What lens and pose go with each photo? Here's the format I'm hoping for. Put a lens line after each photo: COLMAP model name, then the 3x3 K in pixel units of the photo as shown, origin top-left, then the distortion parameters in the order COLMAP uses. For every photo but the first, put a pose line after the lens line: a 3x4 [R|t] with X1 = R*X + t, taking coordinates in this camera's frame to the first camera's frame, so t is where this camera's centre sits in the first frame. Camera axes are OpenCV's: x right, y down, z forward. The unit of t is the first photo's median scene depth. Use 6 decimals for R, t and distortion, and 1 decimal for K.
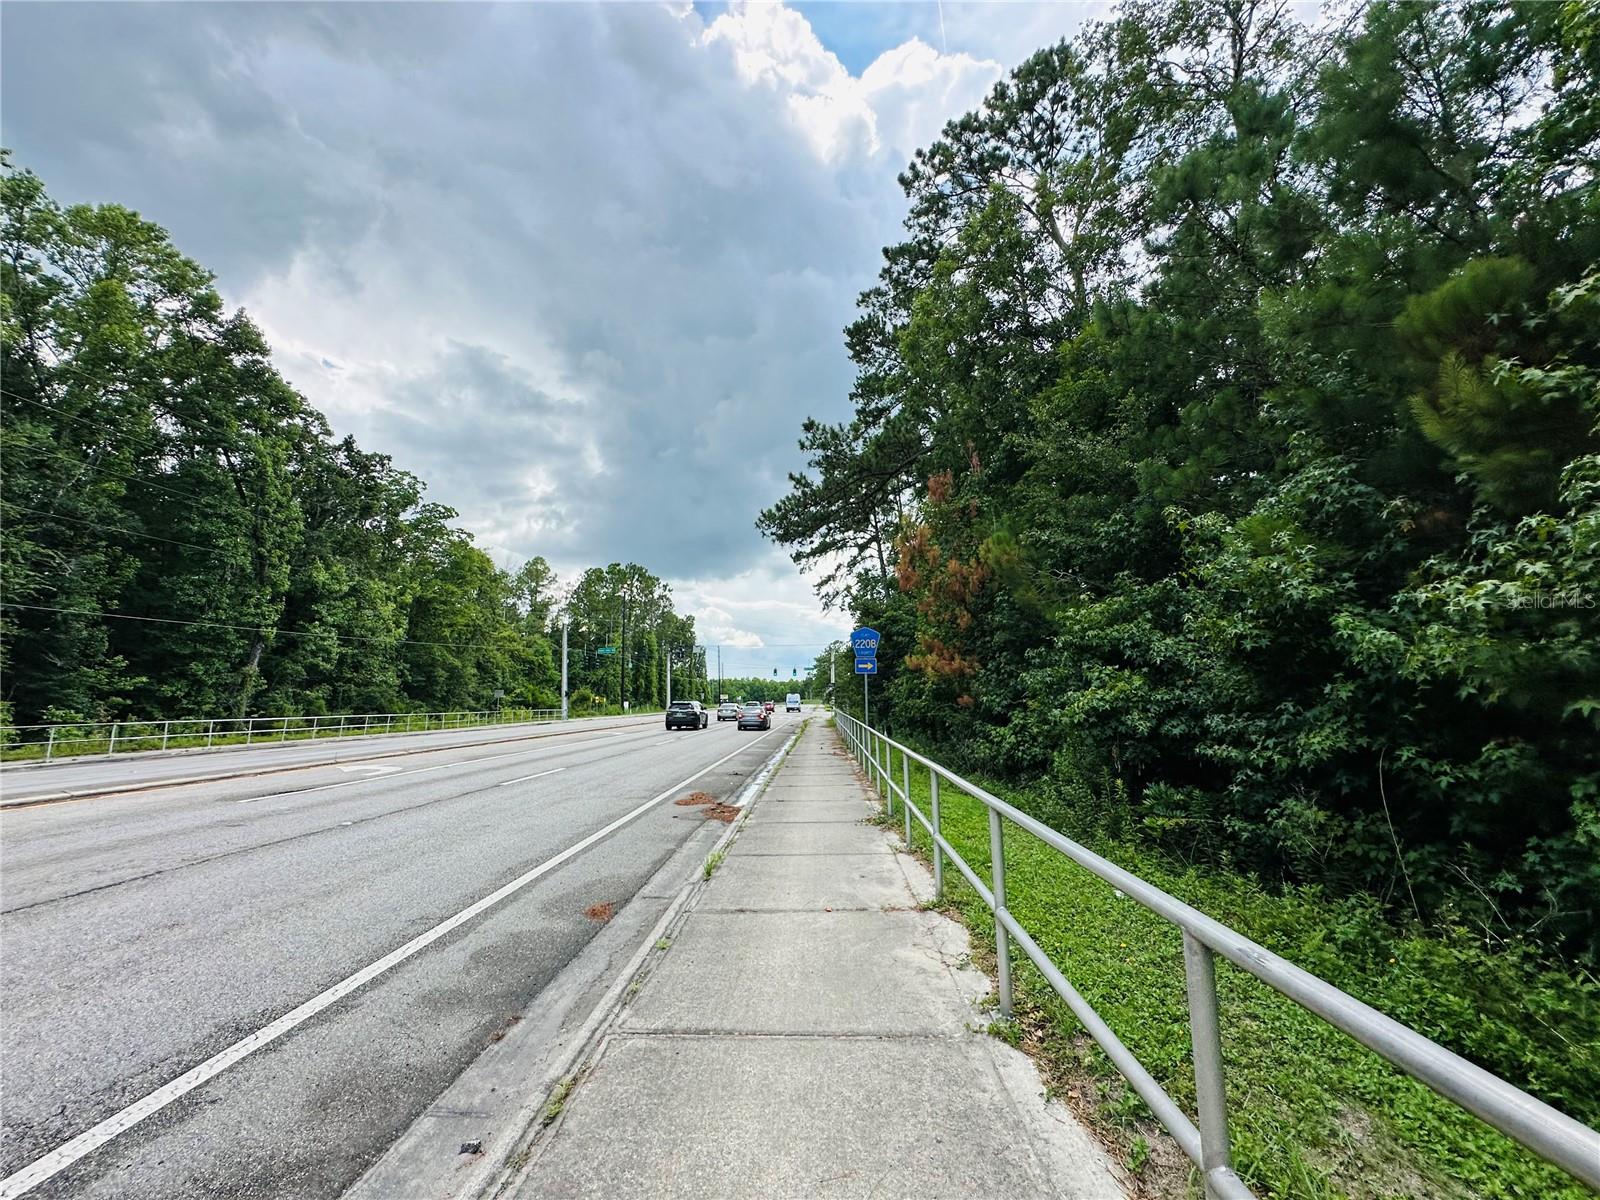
lens RADIAL K [[638.3, 0, 800.2], [0, 638.3, 602.1], [0, 0, 1]] dist [-0.004913, 0.001981]
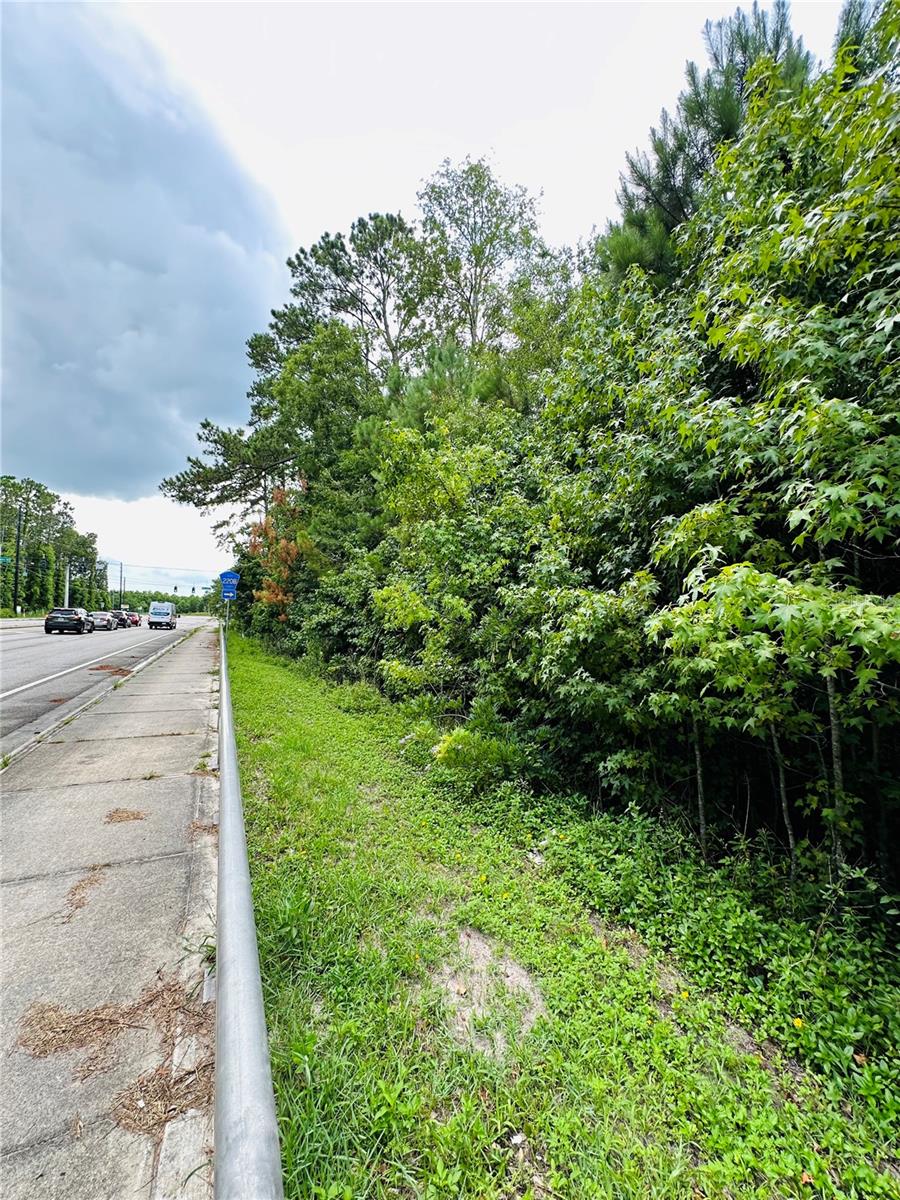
lens RADIAL K [[478.8, 0, 448.8], [0, 478.8, 601.9], [0, 0, 1]] dist [-0.004913, 0.001981]
pose [[0.886498, 0.057651, 0.459127, 0.011102], [-0.111676, 0.989535, 0.091377, -0.016245], [-0.449054, -0.132279, 0.883659, -0.100511]]
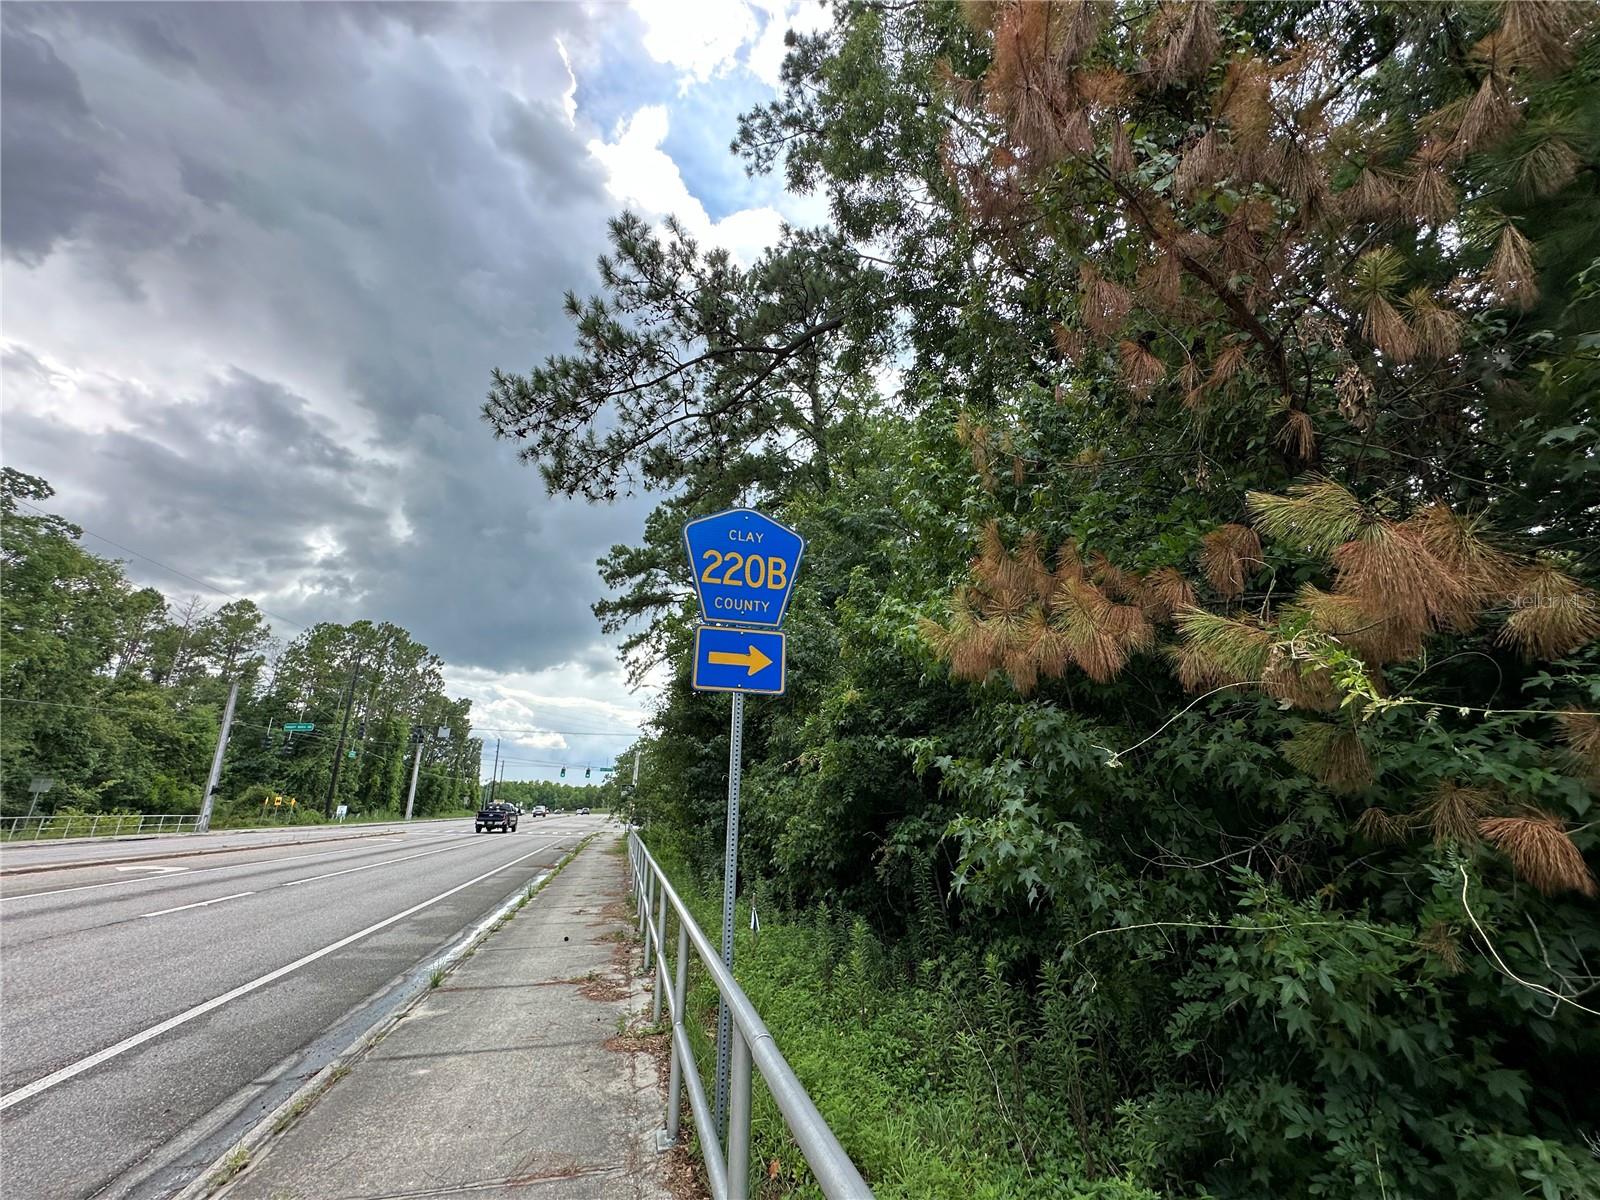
lens RADIAL K [[638.3, 0, 800.2], [0, 638.3, 602.1], [0, 0, 1]] dist [-0.004913, 0.001981]
pose [[0.957674, 0.112640, 0.264902, 0.020967], [-0.067687, 0.982575, -0.173101, 0.029757], [-0.279784, 0.147844, 0.948611, 0.210797]]
